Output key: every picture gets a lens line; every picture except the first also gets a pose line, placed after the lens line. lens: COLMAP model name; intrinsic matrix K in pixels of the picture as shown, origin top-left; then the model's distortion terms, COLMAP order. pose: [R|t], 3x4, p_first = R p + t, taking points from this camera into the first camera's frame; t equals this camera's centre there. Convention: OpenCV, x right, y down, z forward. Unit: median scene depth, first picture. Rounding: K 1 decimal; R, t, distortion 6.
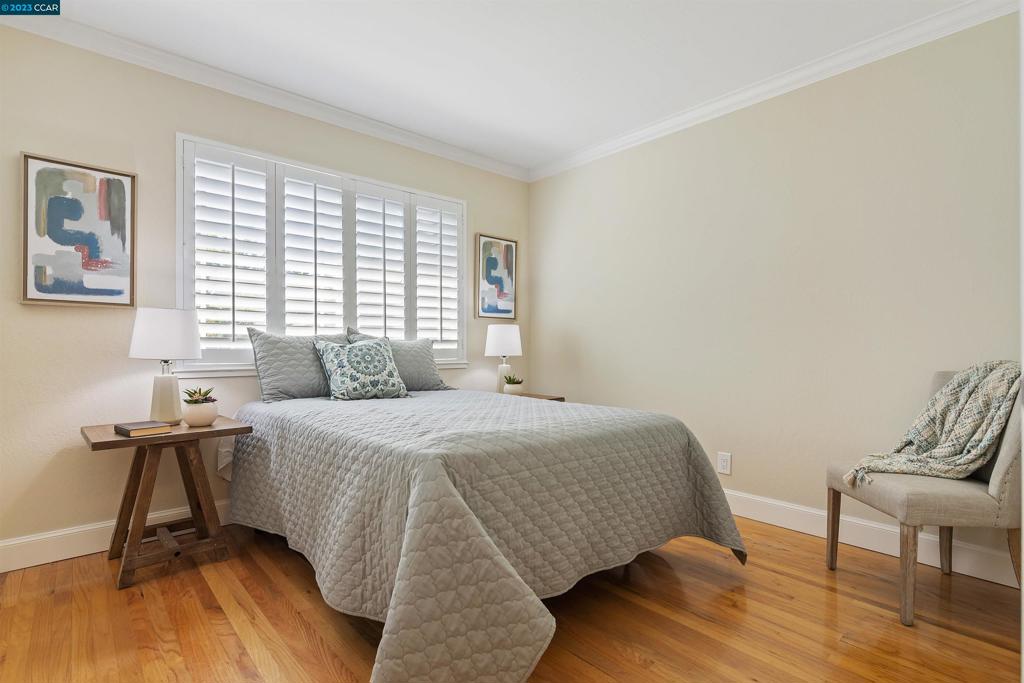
lens RADIAL K [[498.7, 0, 510.1], [0, 498.7, 344.2], [0, 0, 1]] dist [0.000227, 0.000898]
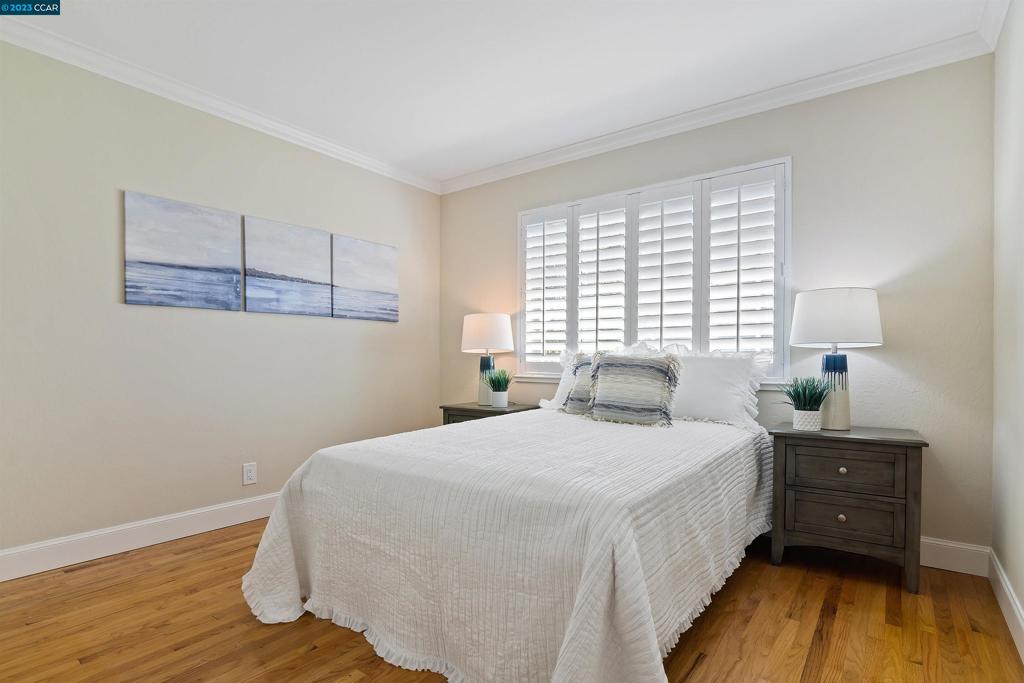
lens RADIAL K [[498.7, 0, 512.4], [0, 498.7, 349.1], [0, 0, 1]] dist [0.000227, 0.000898]
pose [[0.218083, -0.019257, -0.975740, 0.647213], [0.000017, 0.999805, -0.019728, 0.002769], [0.975930, 0.004286, 0.218040, 0.580972]]
